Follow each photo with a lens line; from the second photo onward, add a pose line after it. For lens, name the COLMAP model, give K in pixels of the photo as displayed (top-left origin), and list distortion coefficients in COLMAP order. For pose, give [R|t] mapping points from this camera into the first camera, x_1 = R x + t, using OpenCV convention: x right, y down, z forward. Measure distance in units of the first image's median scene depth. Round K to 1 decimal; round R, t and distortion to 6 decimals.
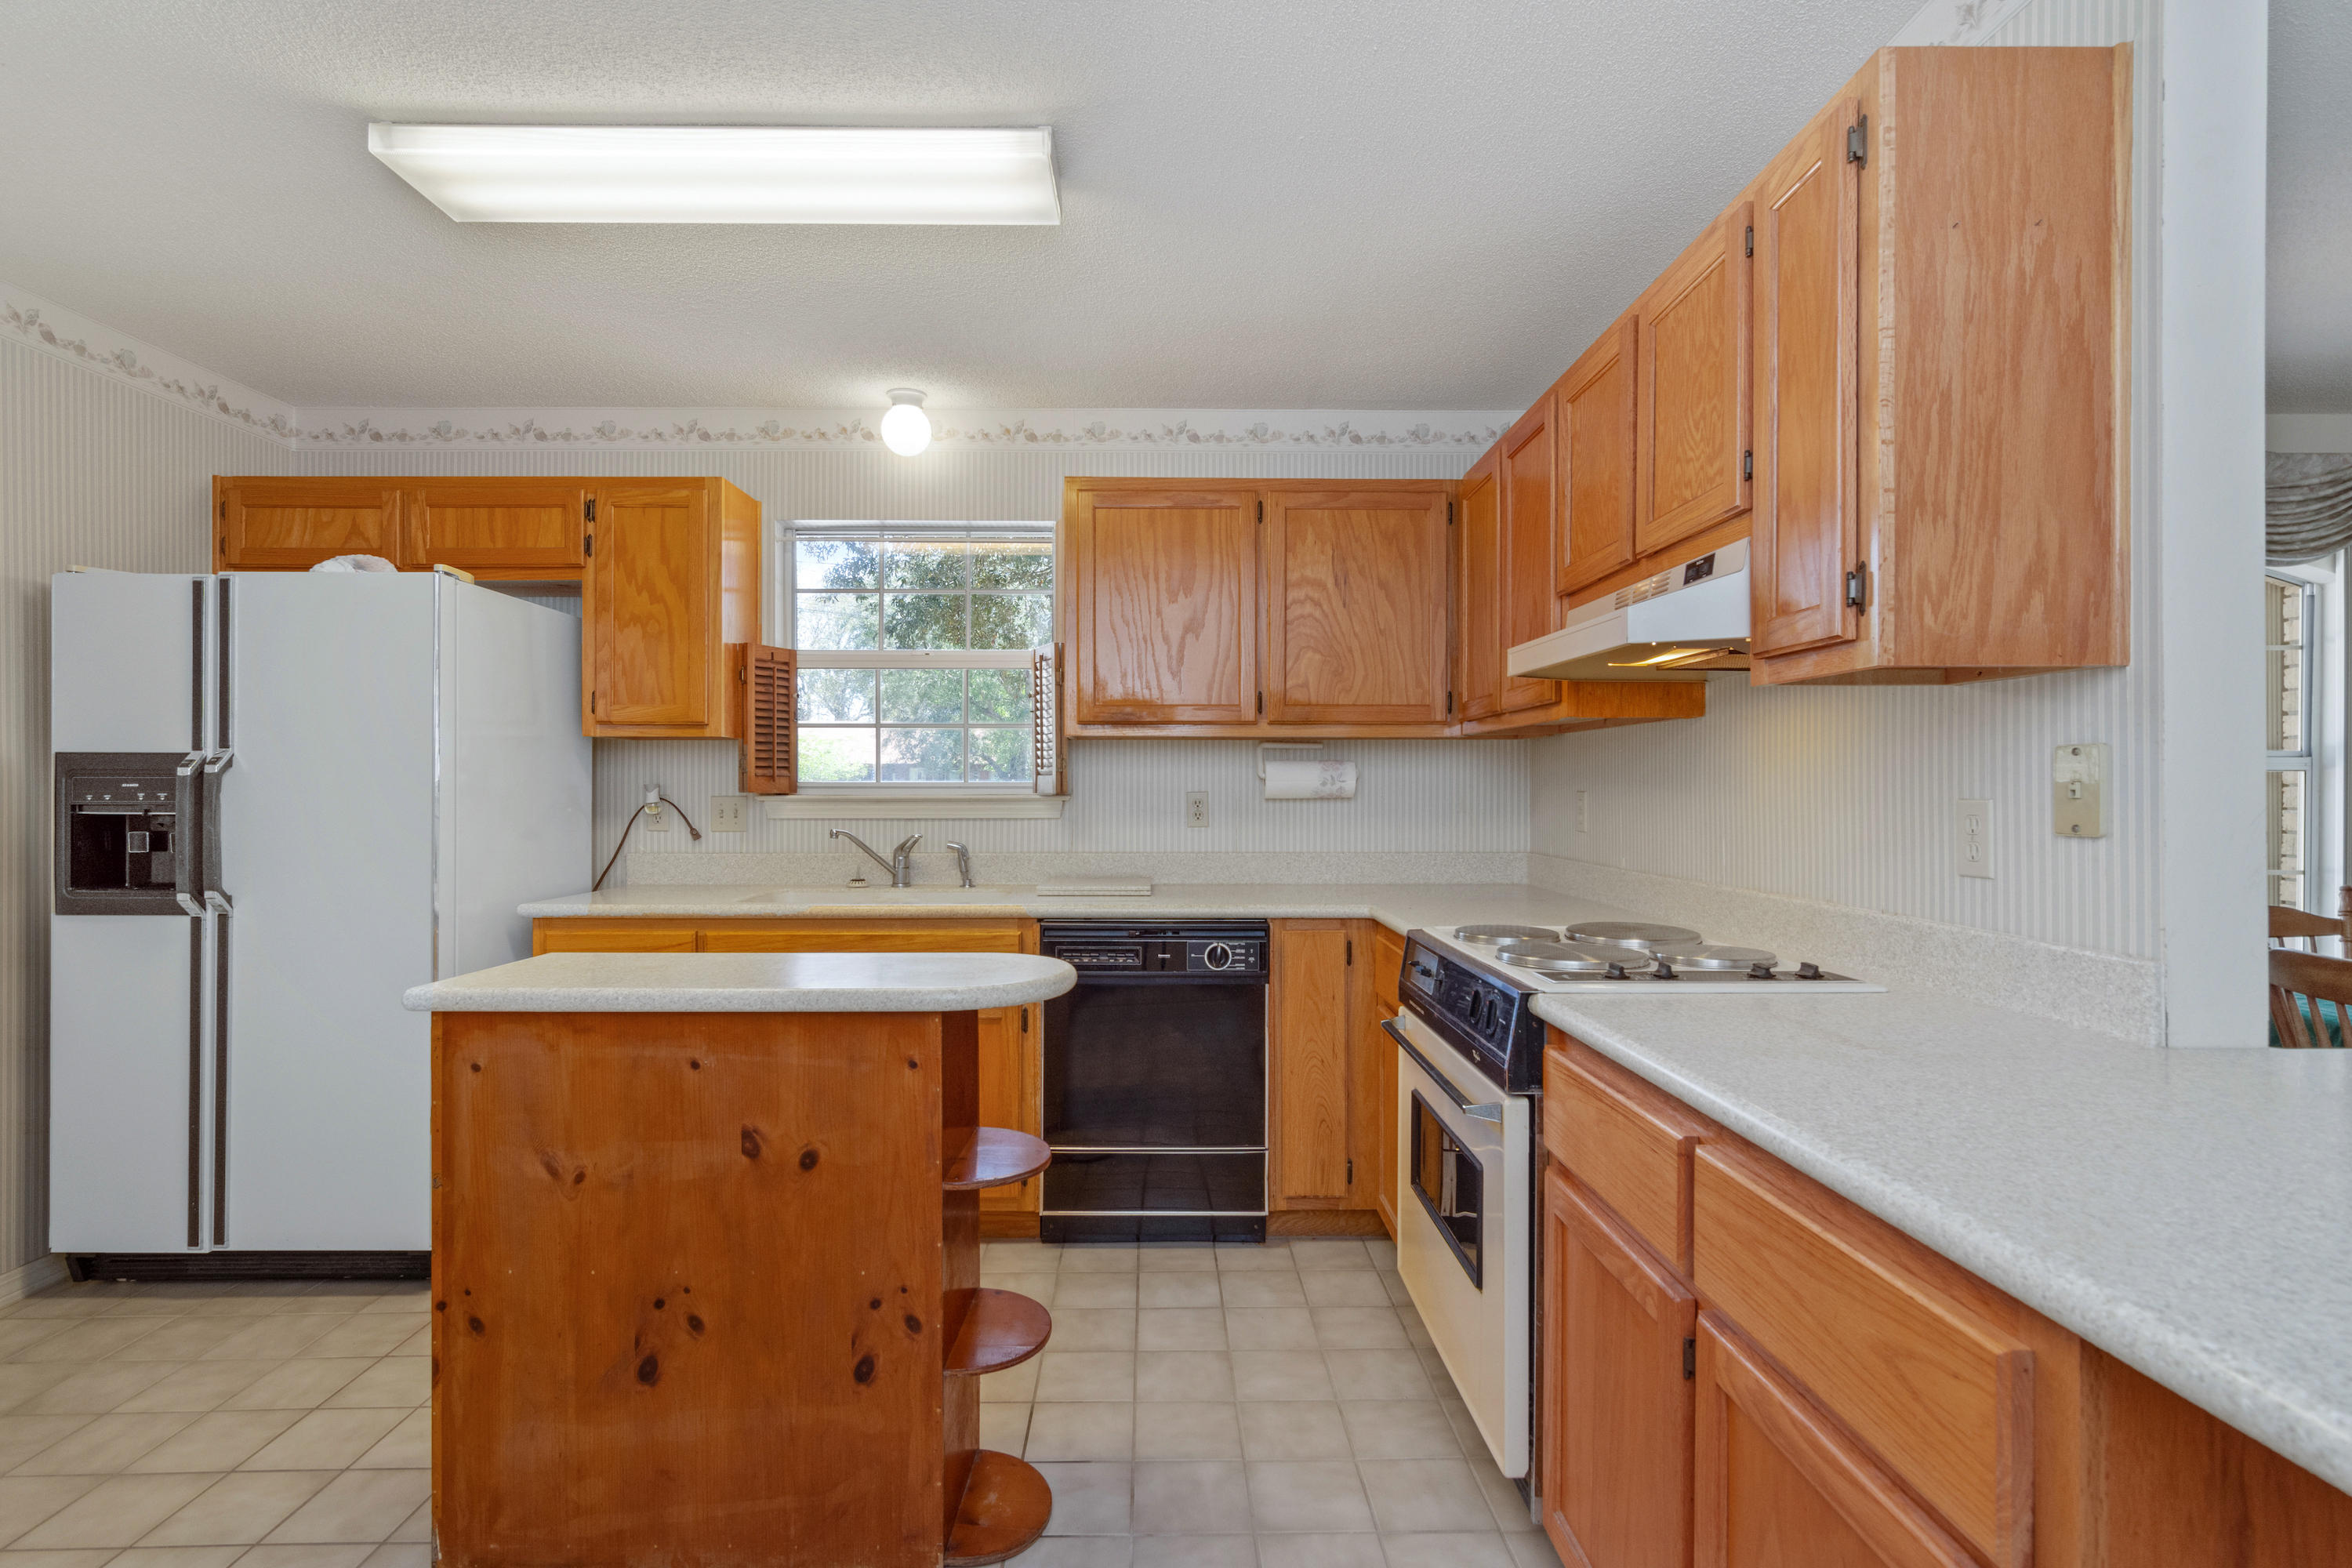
lens RADIAL K [[1126.6, 0, 1169.3], [0, 1126.6, 793.1], [0, 0, 1]] dist [-0.000055, 0.000036]
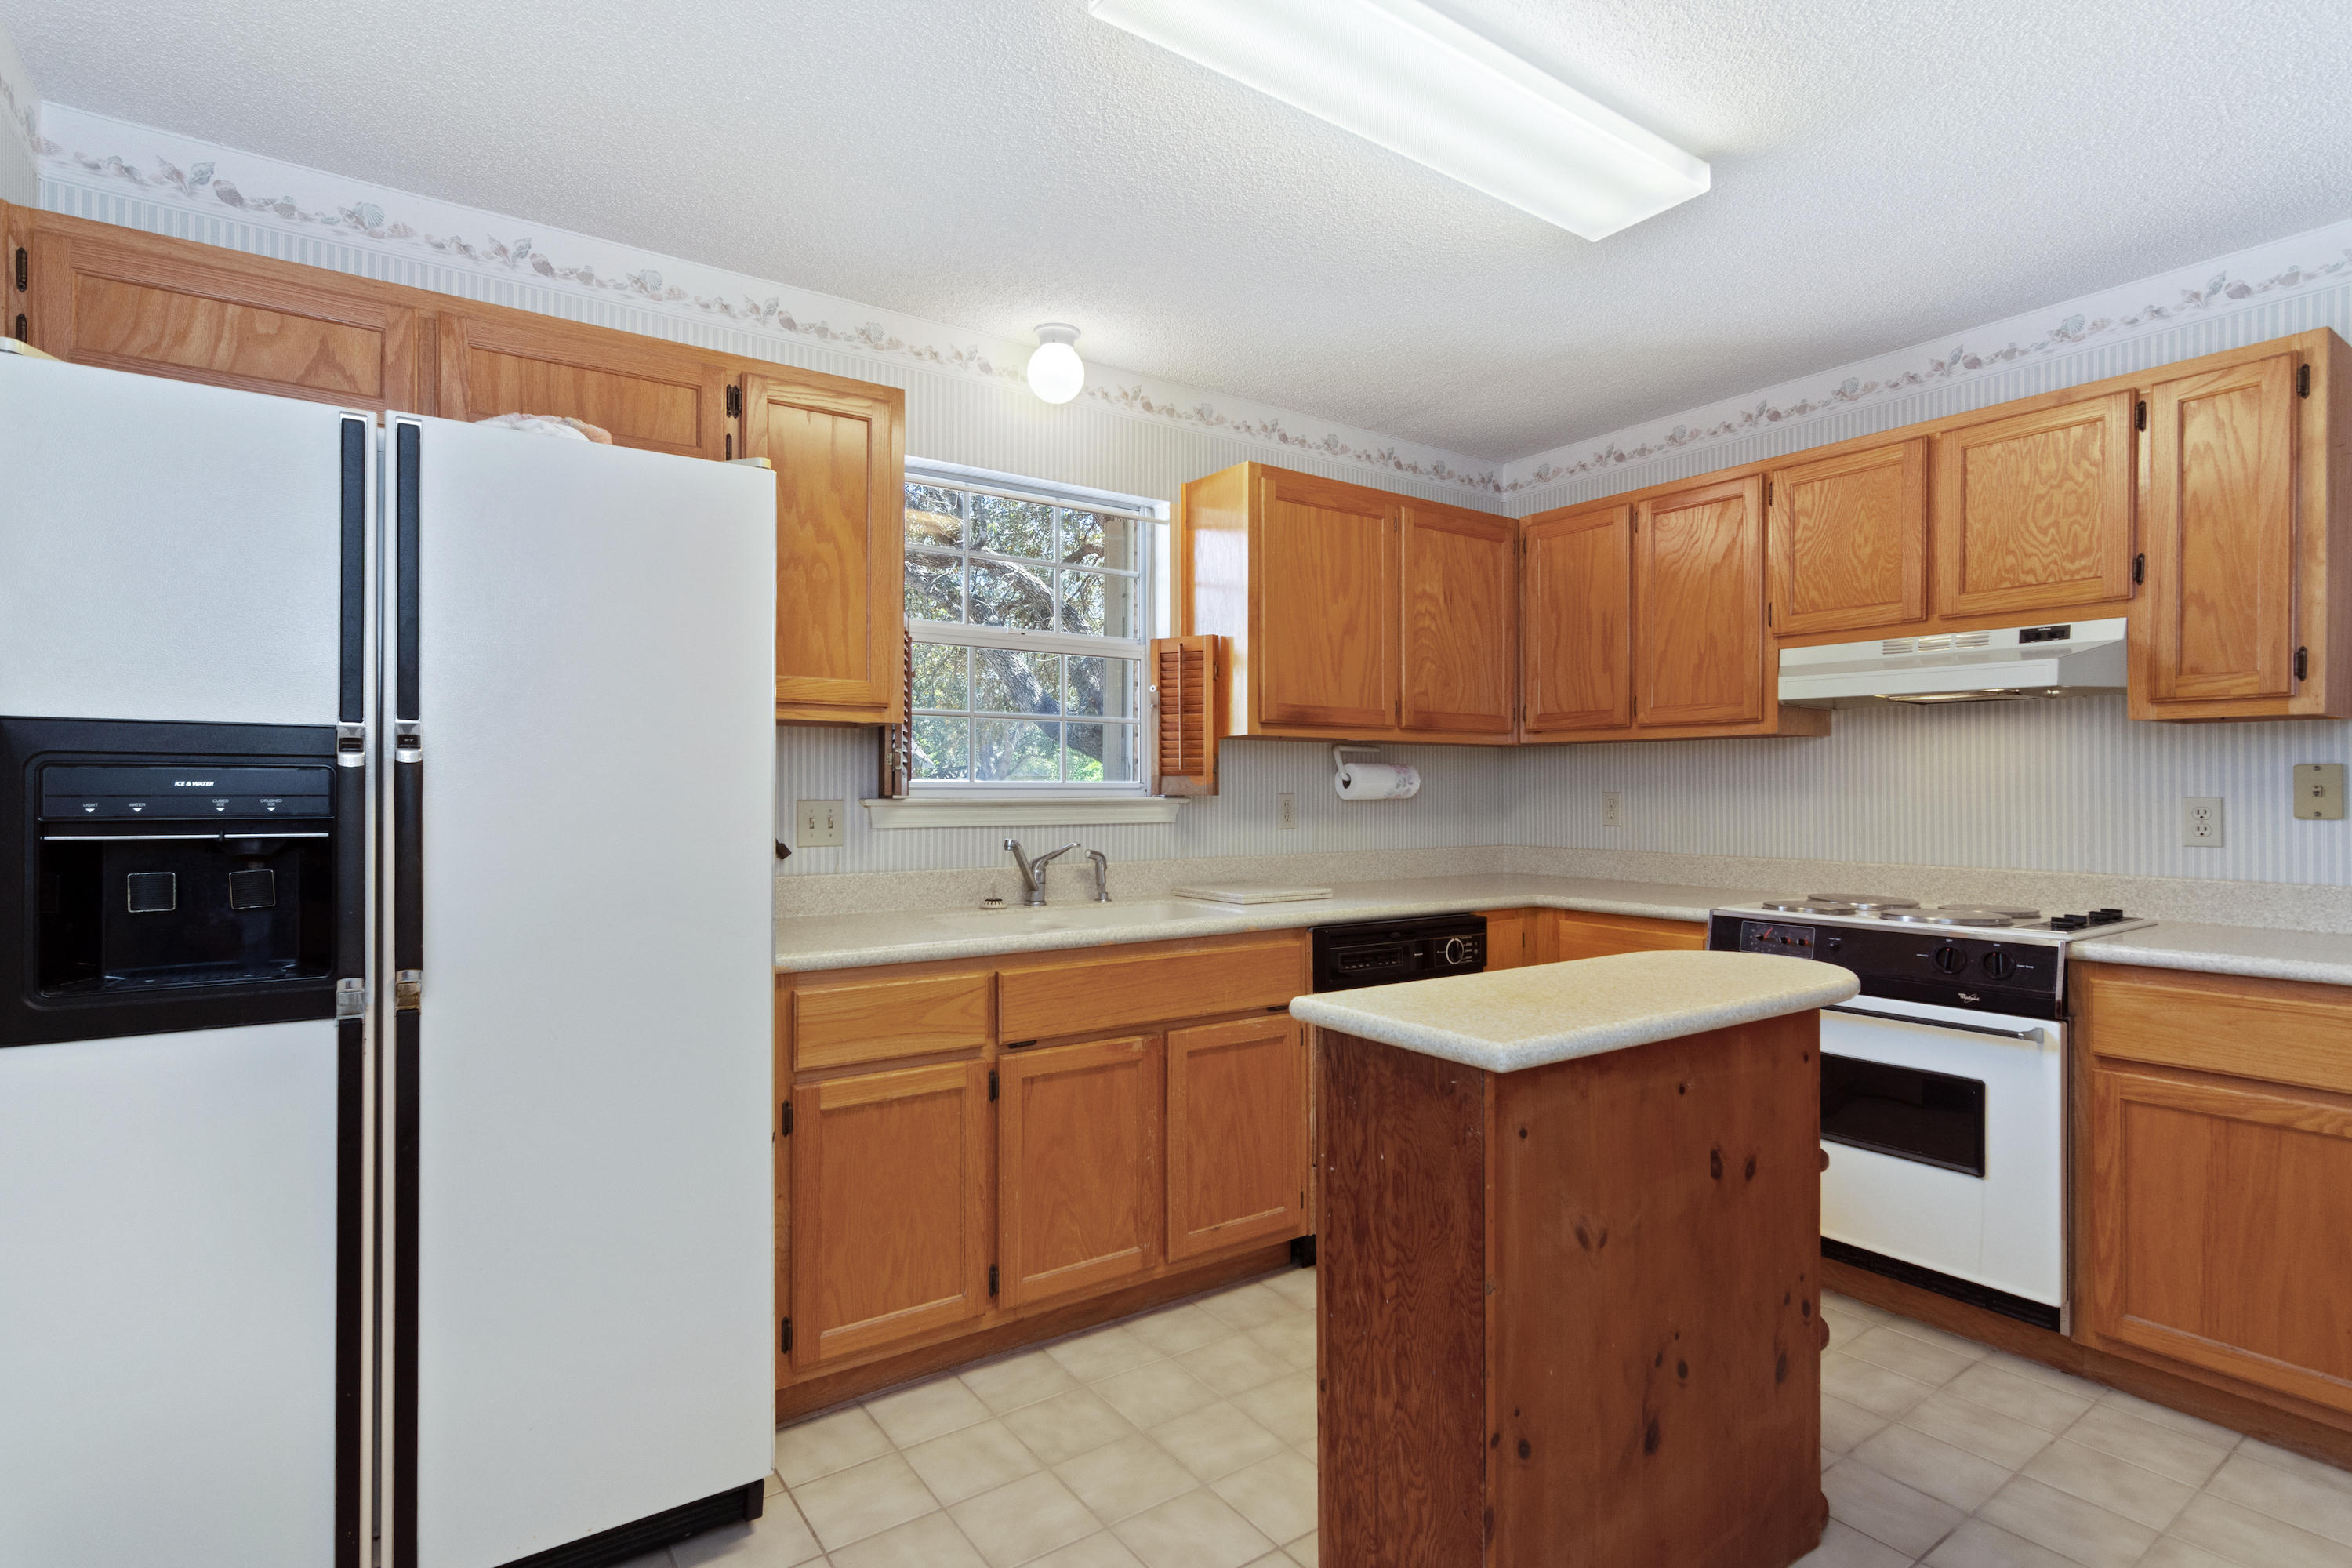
lens RADIAL K [[1140.6, 0, 1172.1], [0, 1140.6, 793.1], [0, 0, 1]] dist [0.000982, 0.000664]
pose [[0.827154, -0.001792, 0.561972, -0.692399], [0.002666, 0.999996, -0.000735, -0.001254], [-0.561968, 0.002107, 0.827156, 0.246779]]
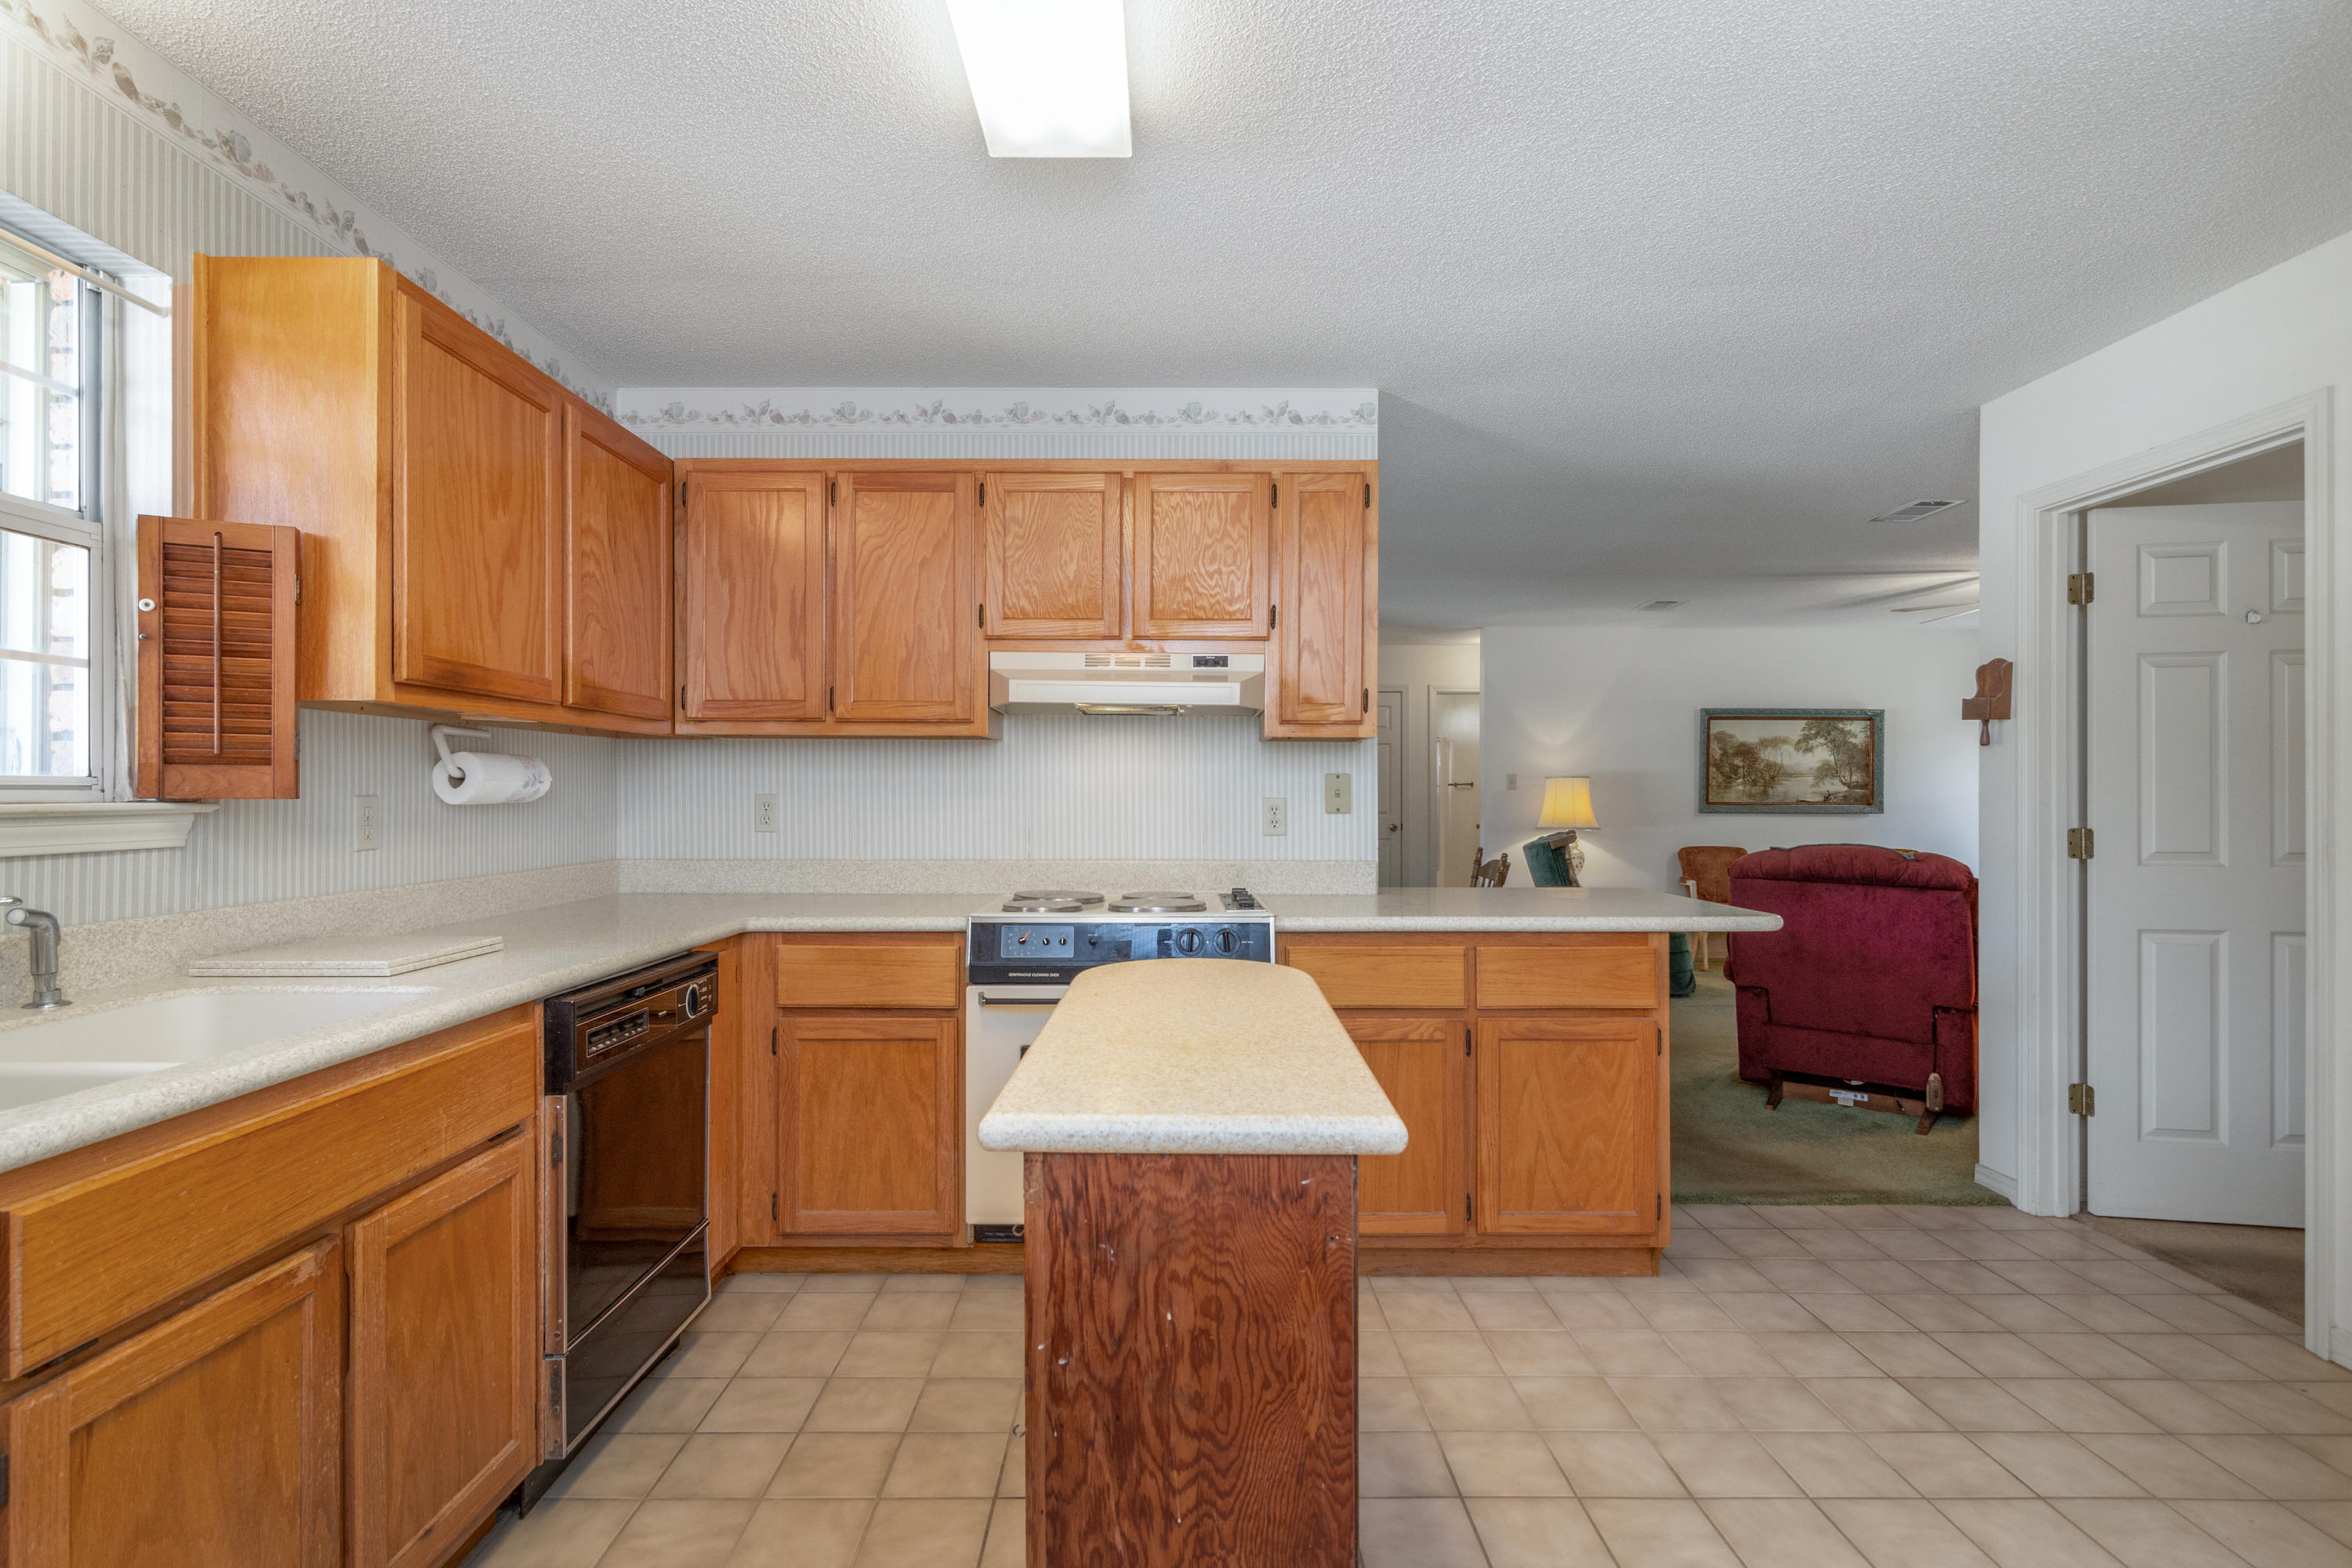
lens RADIAL K [[1126.6, 0, 1169.3], [0, 1126.6, 793.1], [0, 0, 1]] dist [-0.000055, 0.000036]
pose [[0.012083, -0.000654, 0.999927, -0.680705], [0.002205, 0.999997, 0.000628, -0.002333], [-0.999925, 0.002197, 0.012085, 0.588795]]
